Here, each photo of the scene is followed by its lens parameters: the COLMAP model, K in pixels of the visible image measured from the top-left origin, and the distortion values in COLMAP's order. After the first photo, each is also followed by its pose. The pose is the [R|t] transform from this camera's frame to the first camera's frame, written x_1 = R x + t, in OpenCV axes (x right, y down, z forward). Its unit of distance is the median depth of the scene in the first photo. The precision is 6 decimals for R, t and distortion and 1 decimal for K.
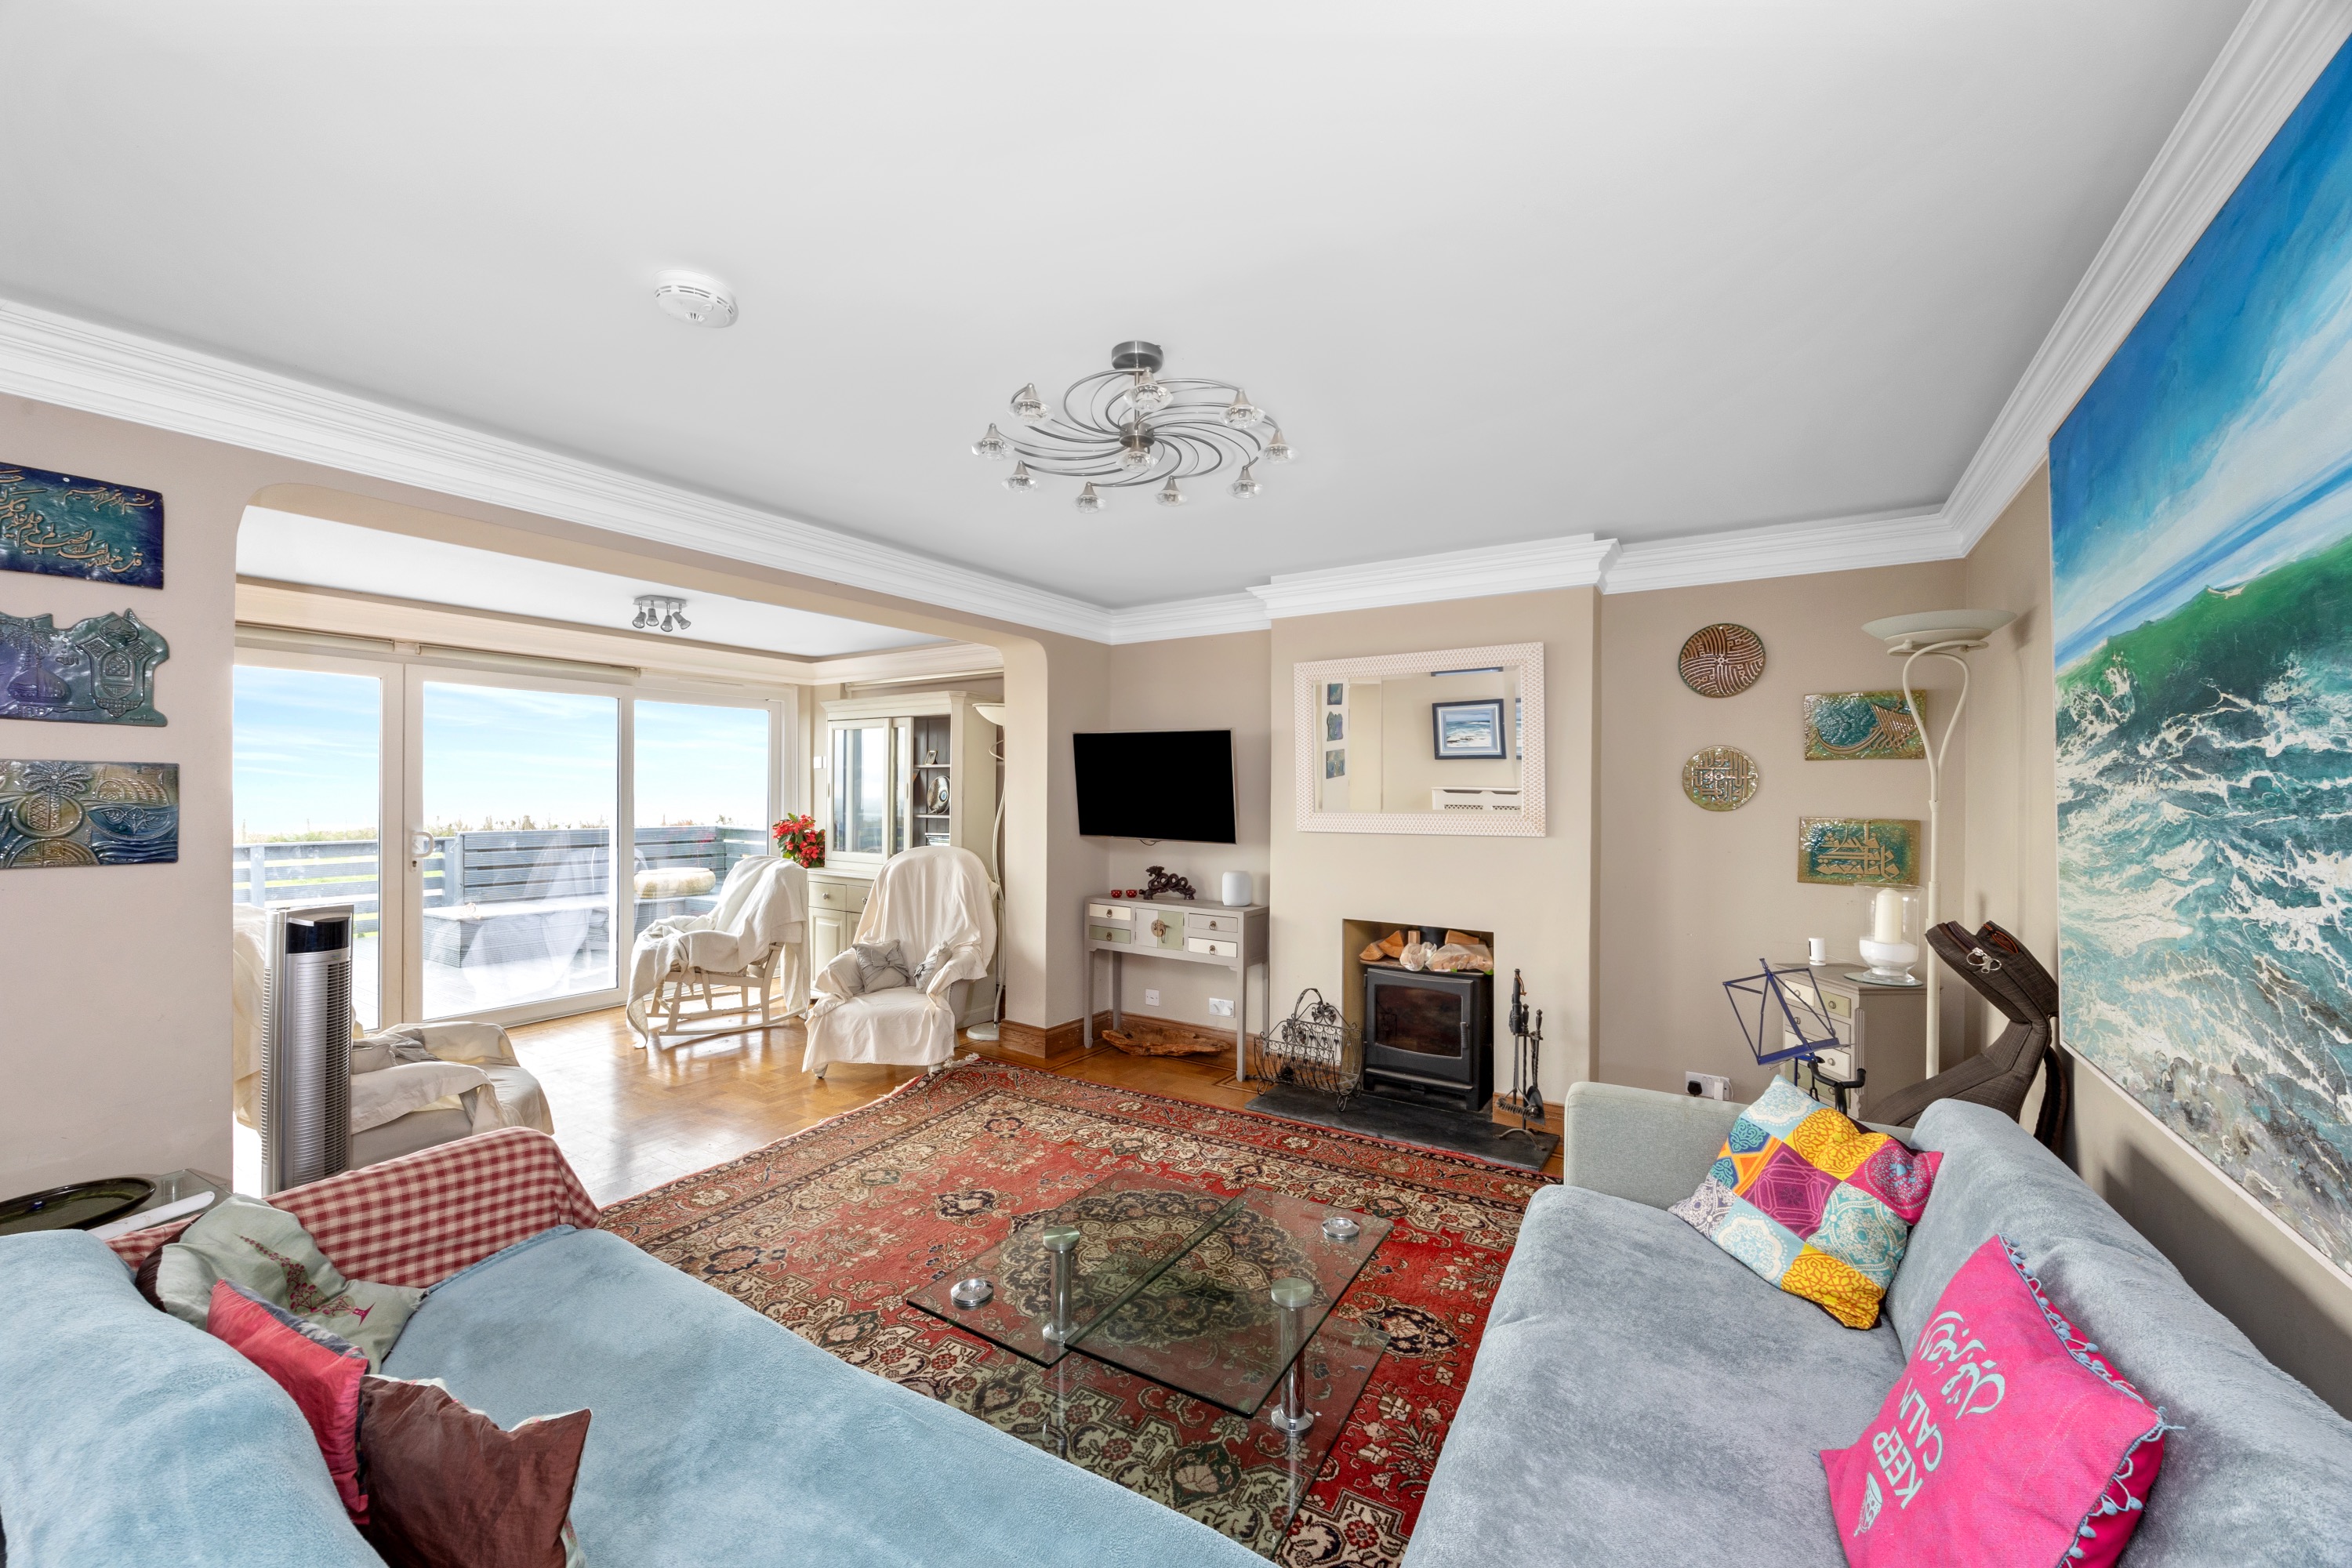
lens RADIAL K [[906.2, 0, 1176.0], [0, 906.2, 784.0], [0, 0, 1]] dist [-0.001109, -0.000150]
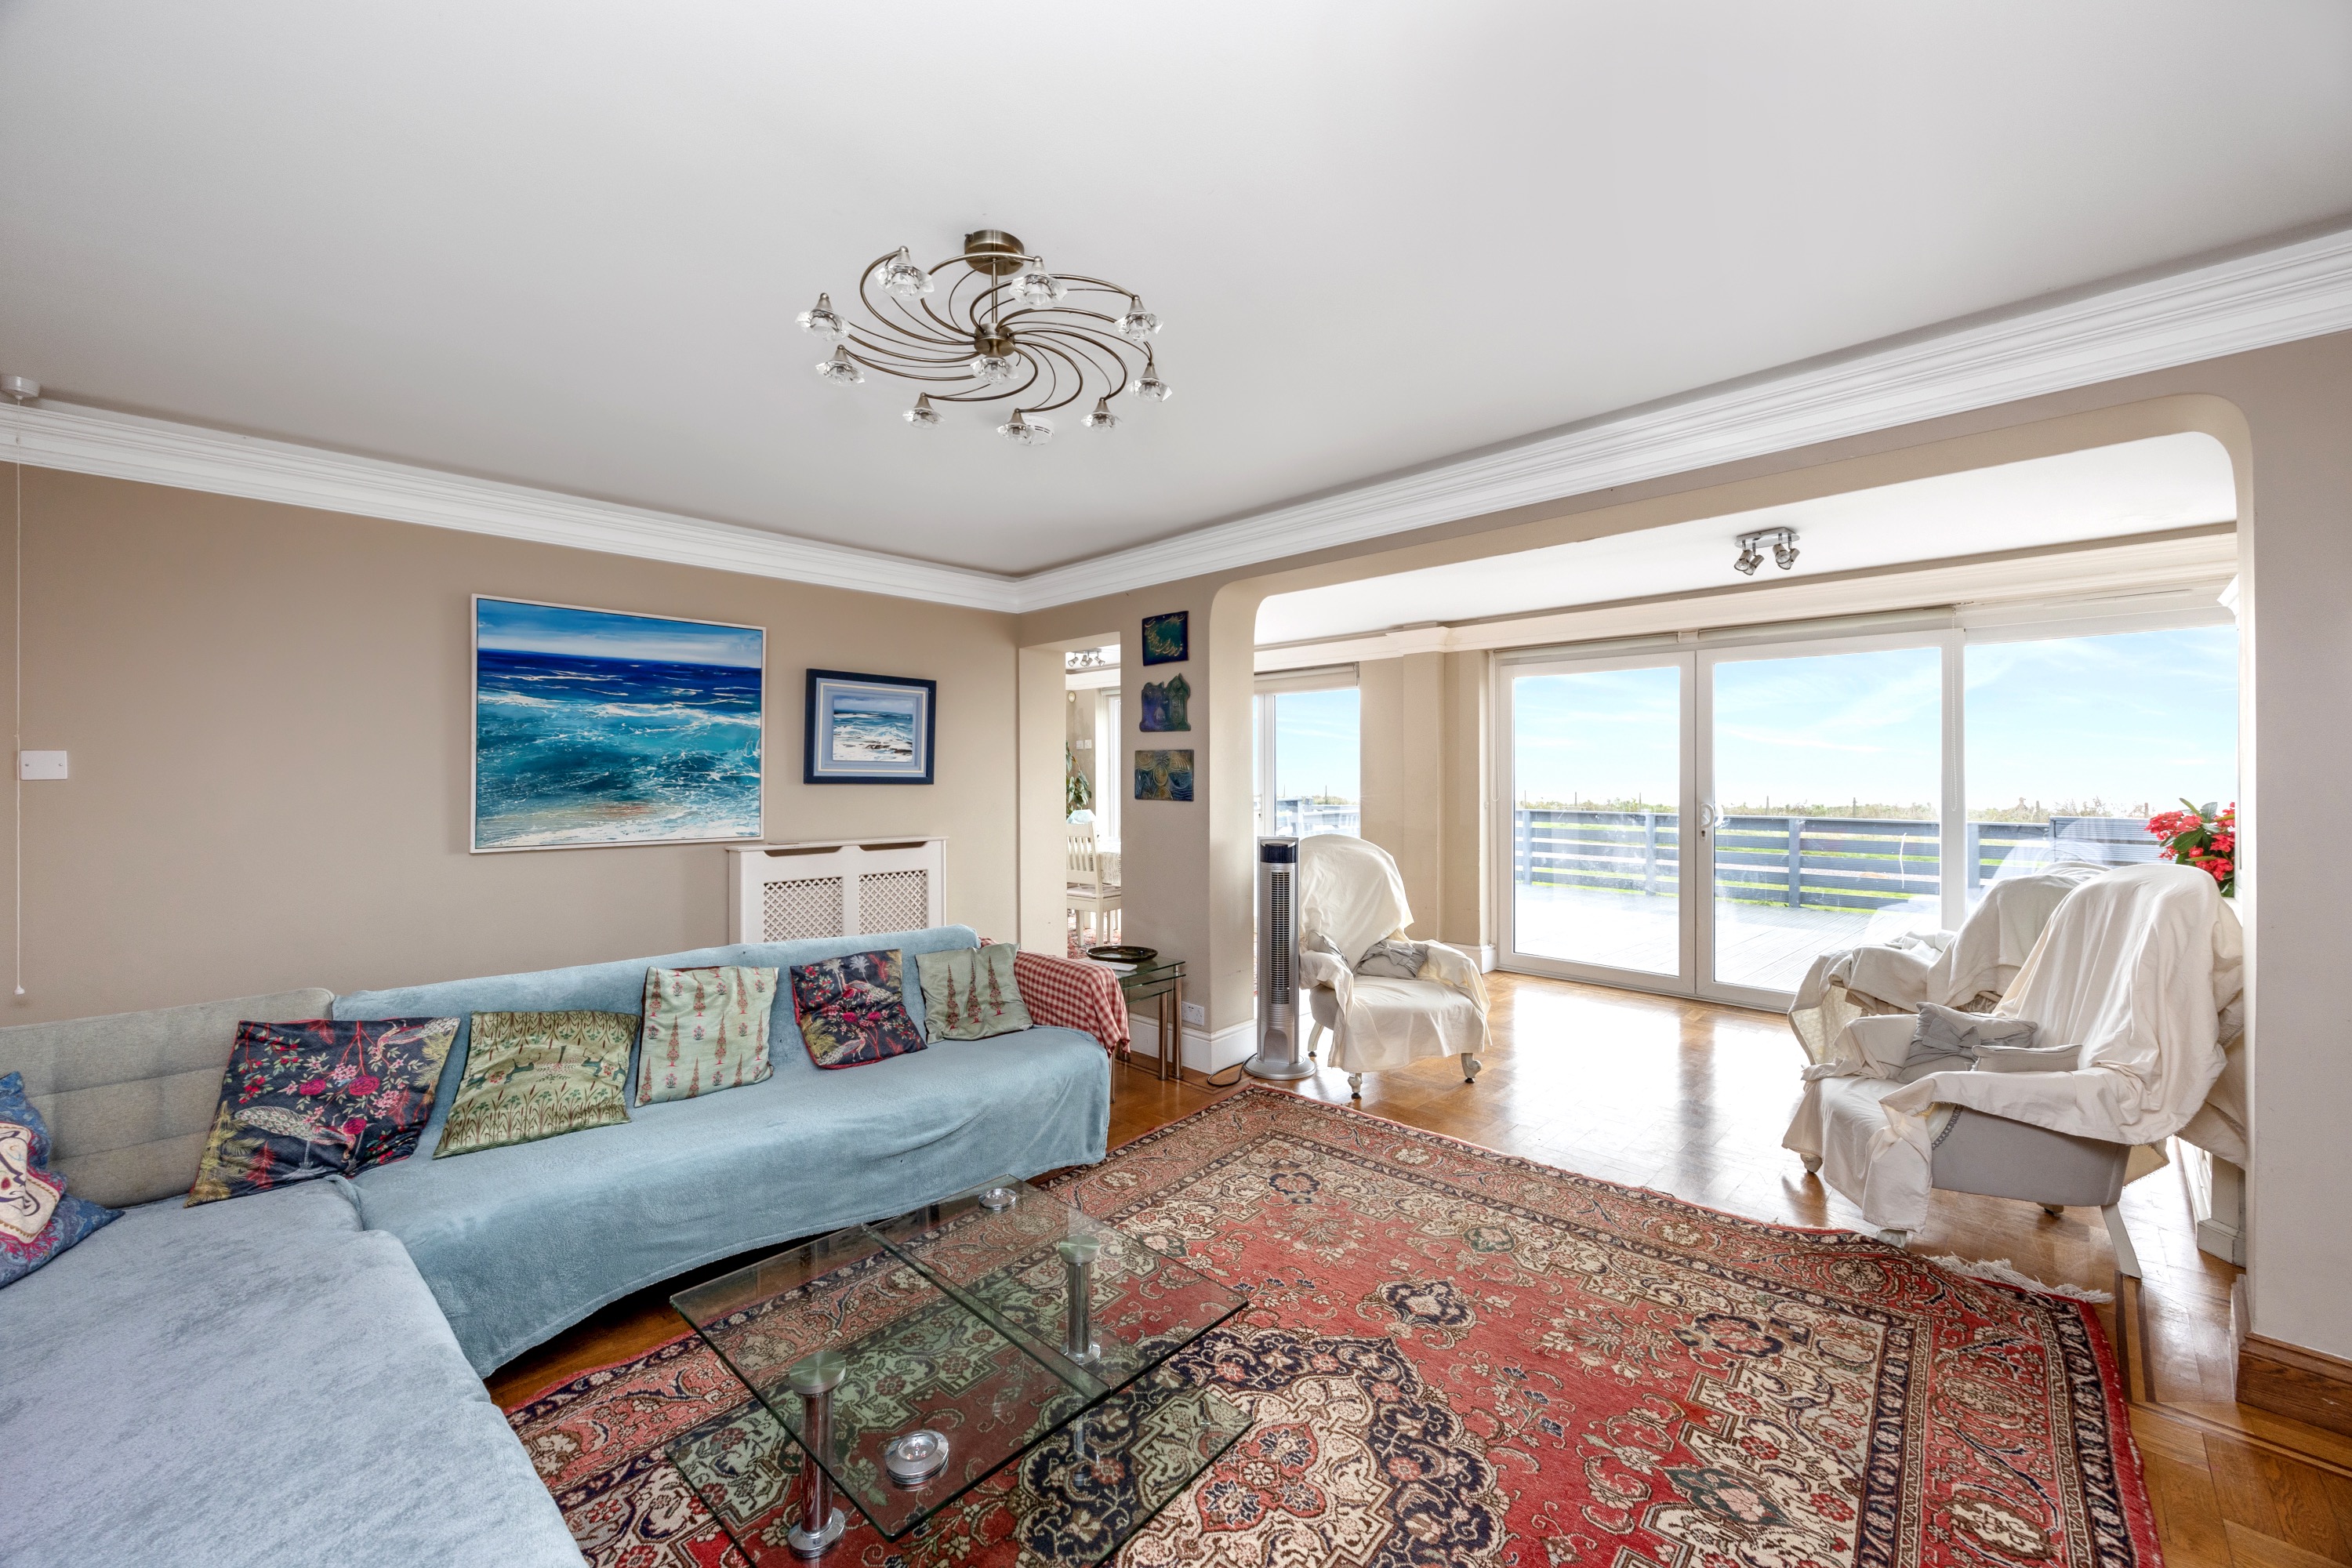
lens RADIAL K [[906.2, 0, 1176.0], [0, 906.2, 784.0], [0, 0, 1]] dist [-0.001109, -0.000150]
pose [[-0.206321, 0.004166, -0.978476, 0.513965], [0.007802, 0.999966, 0.002612, 0.029893], [0.978453, -0.007095, -0.206346, 0.907667]]
